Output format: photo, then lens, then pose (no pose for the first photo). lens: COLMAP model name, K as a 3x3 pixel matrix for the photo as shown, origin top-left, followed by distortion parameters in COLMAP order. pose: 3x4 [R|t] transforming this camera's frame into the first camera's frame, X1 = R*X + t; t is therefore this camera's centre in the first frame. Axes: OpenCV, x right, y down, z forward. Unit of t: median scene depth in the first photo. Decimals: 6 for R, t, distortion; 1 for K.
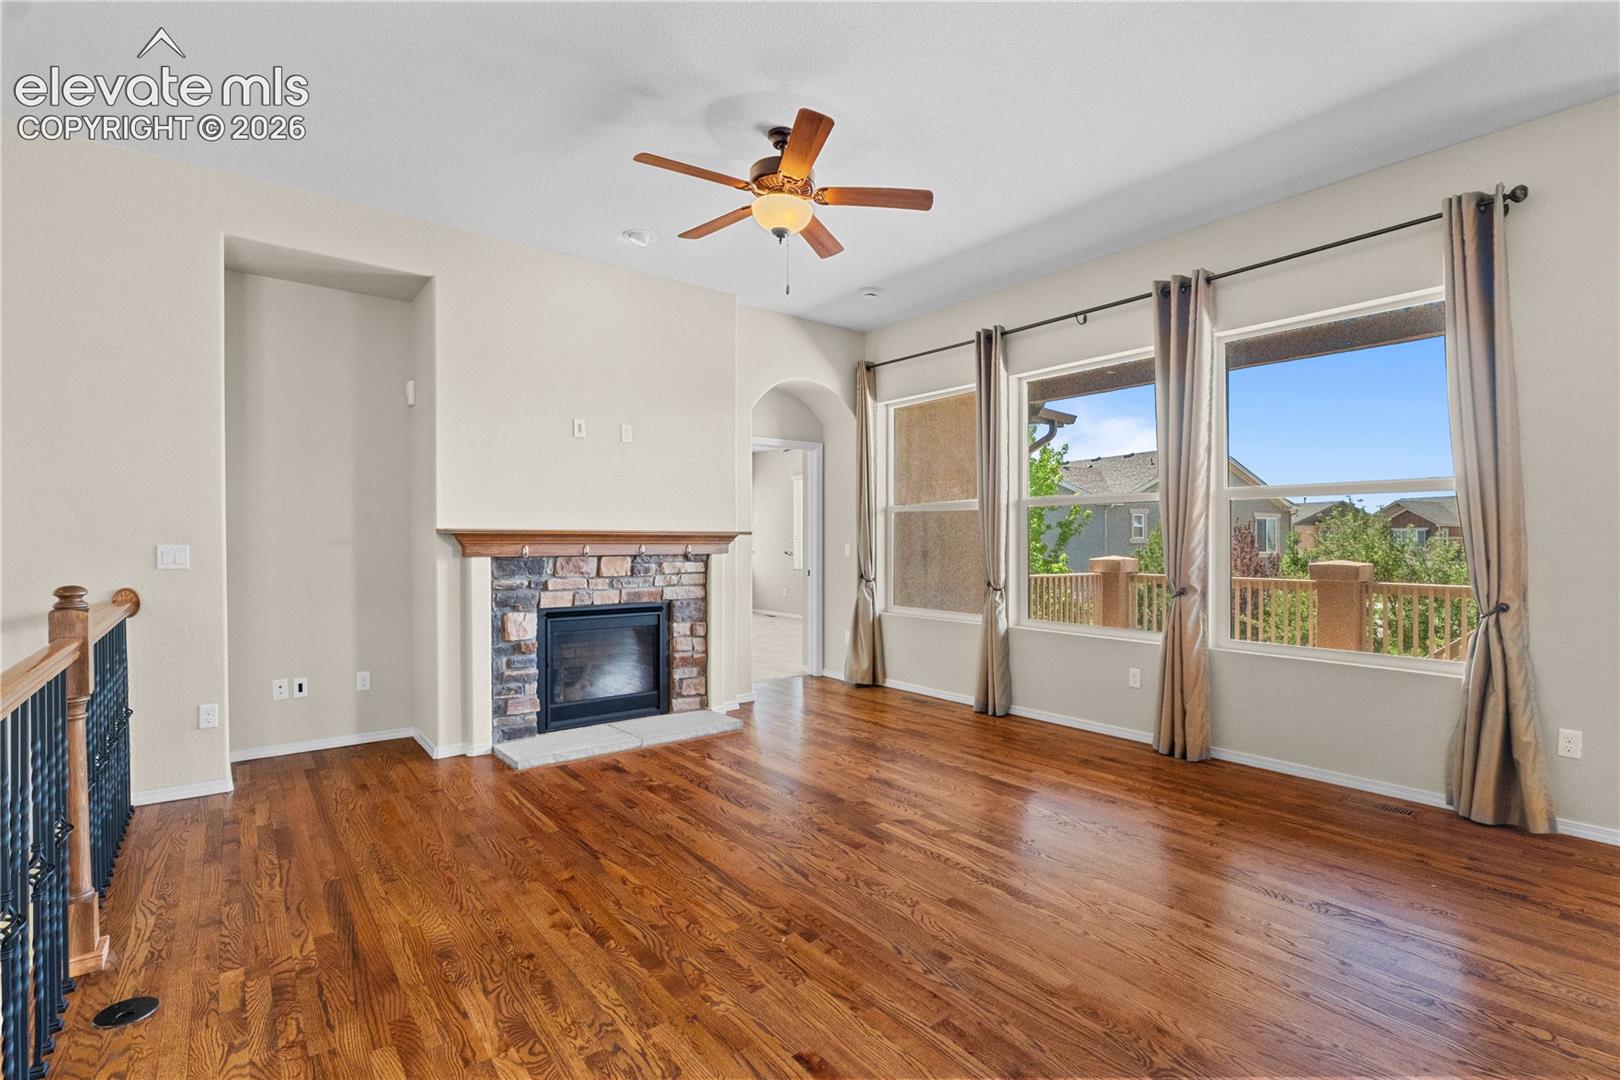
lens RADIAL K [[774.5, 0, 817.8], [0, 774.5, 538.5], [0, 0, 1]] dist [-0.001605, -0.000970]
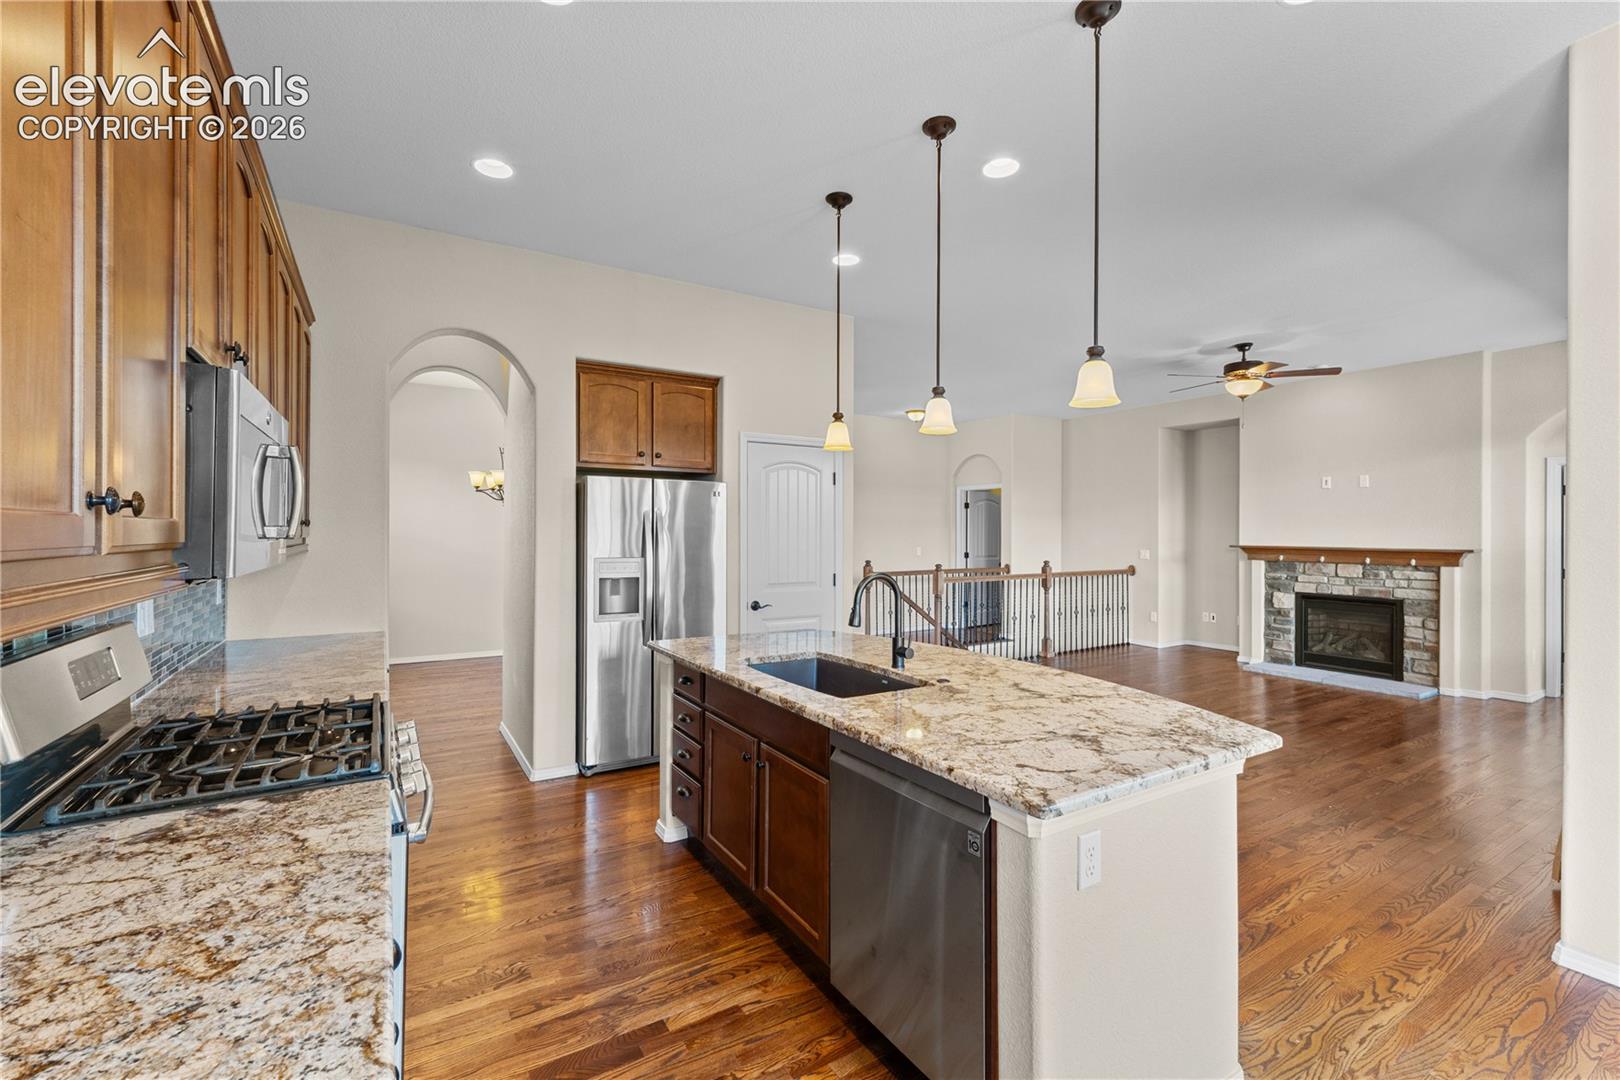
lens RADIAL K [[685.4, 0, 813.9], [0, 685.4, 533.6], [0, 0, 1]] dist [0.003848, 0.000575]
pose [[-0.132460, 0.001960, -0.991186, 1.234805], [-0.004552, 0.999986, 0.002586, -0.036011], [0.991178, 0.004854, -0.132449, 0.139060]]
